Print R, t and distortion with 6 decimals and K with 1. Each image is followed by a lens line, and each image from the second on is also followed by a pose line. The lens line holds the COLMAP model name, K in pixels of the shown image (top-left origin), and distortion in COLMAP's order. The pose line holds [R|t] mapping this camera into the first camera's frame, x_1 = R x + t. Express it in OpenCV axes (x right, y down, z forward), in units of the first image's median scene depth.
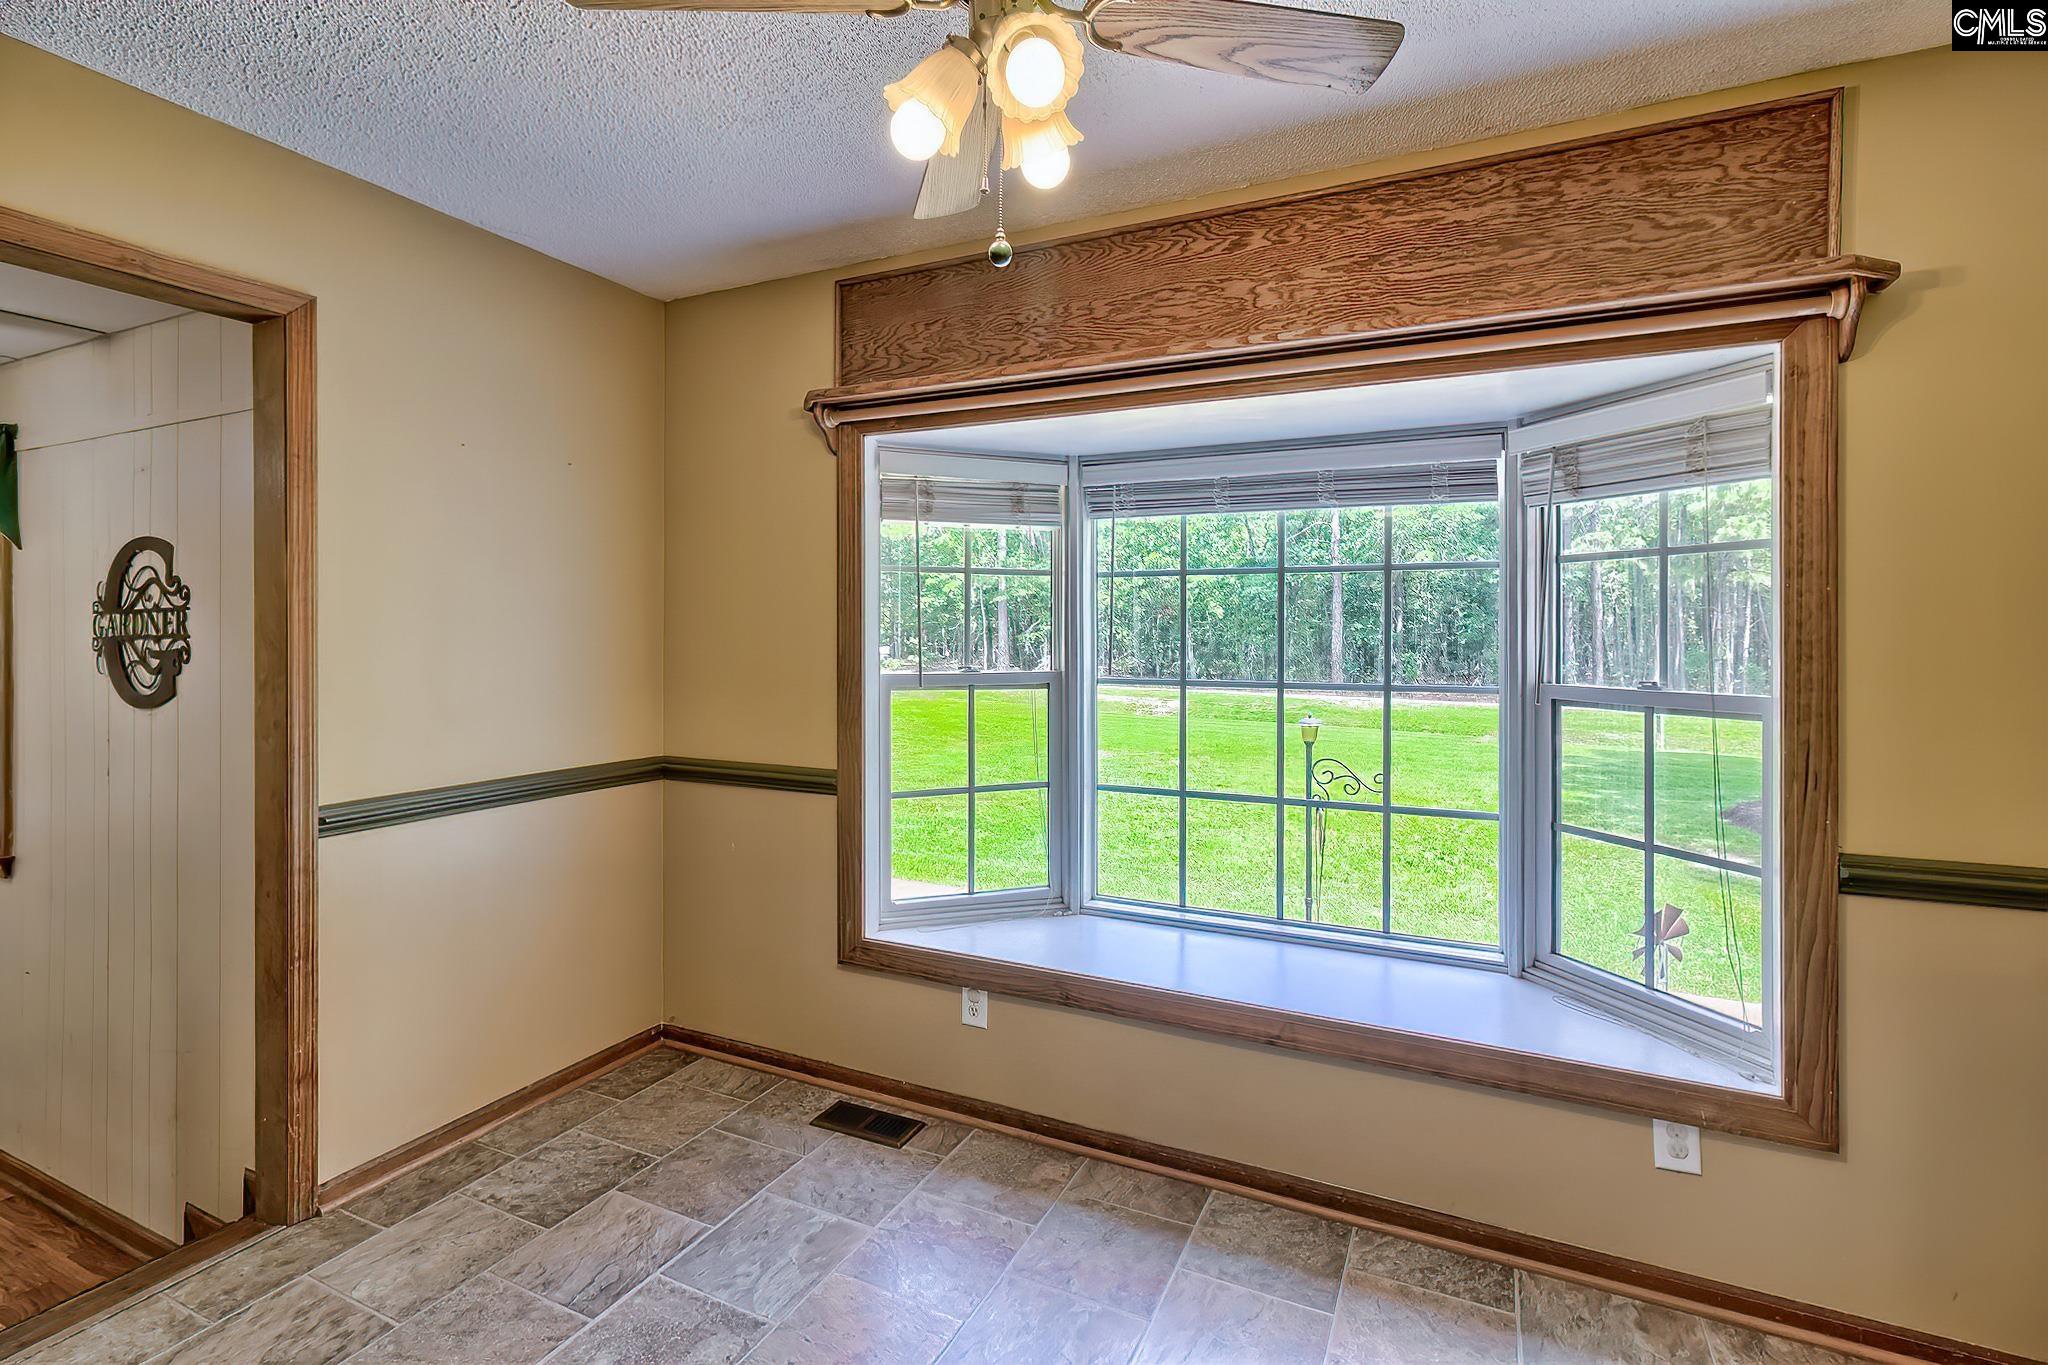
lens RADIAL K [[952.9, 0, 1015.2], [0, 952.9, 638.7], [0, 0, 1]] dist [-0.005114, -0.001203]
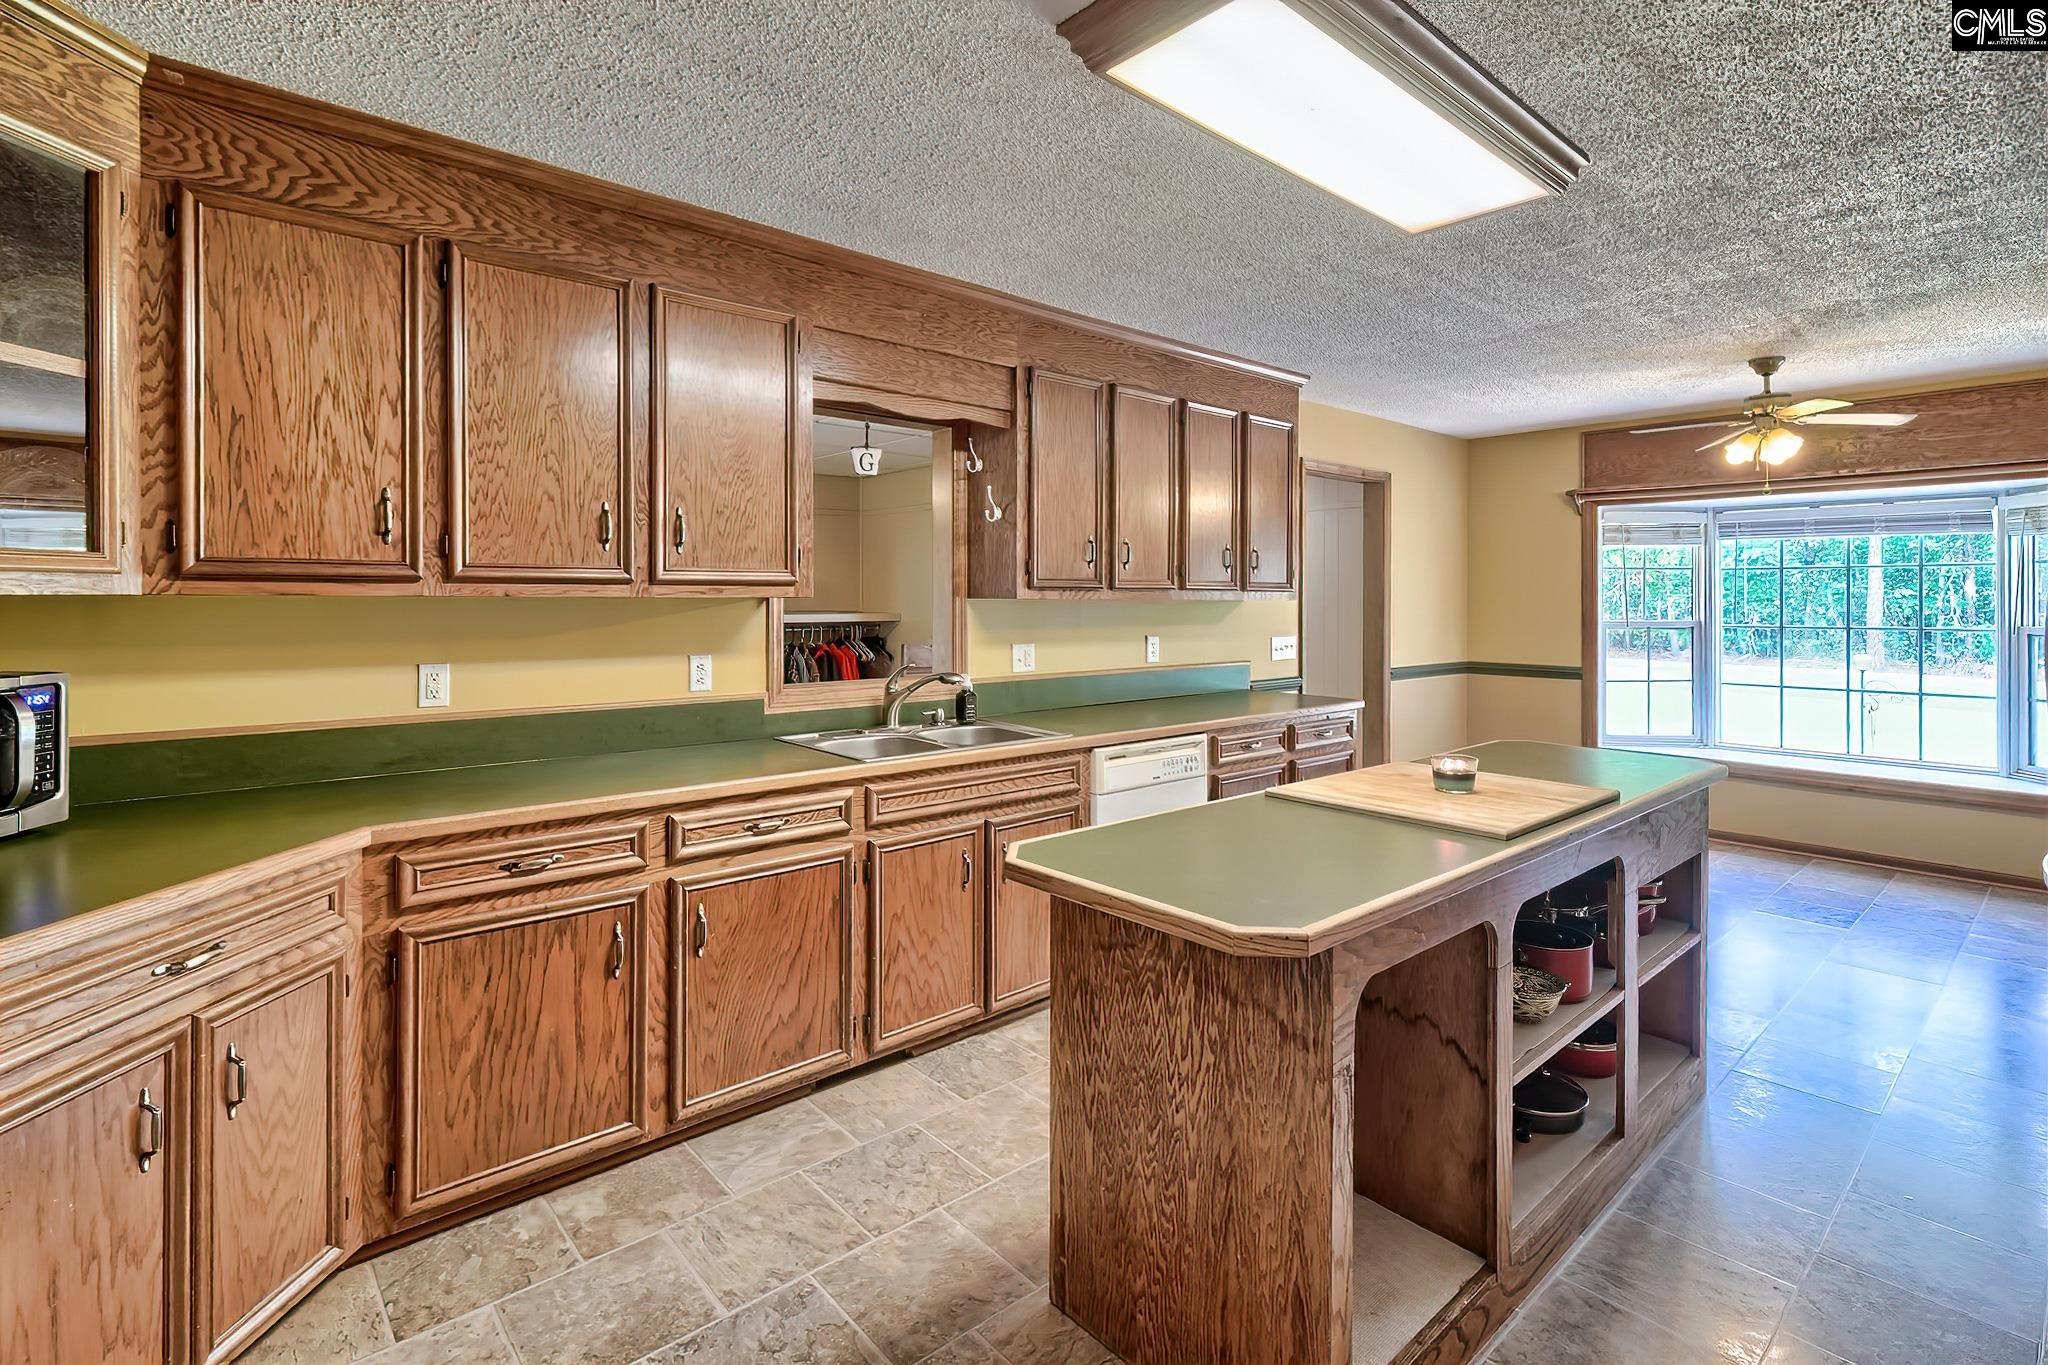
lens RADIAL K [[952.9, 0, 1014.7], [0, 952.9, 605.7], [0, 0, 1]] dist [-0.005114, -0.001203]
pose [[0.917363, -0.000041, -0.398052, -0.499307], [-0.000482, 0.999999, -0.001214, 0.006601], [0.398052, 0.001306, 0.917362, -1.409537]]
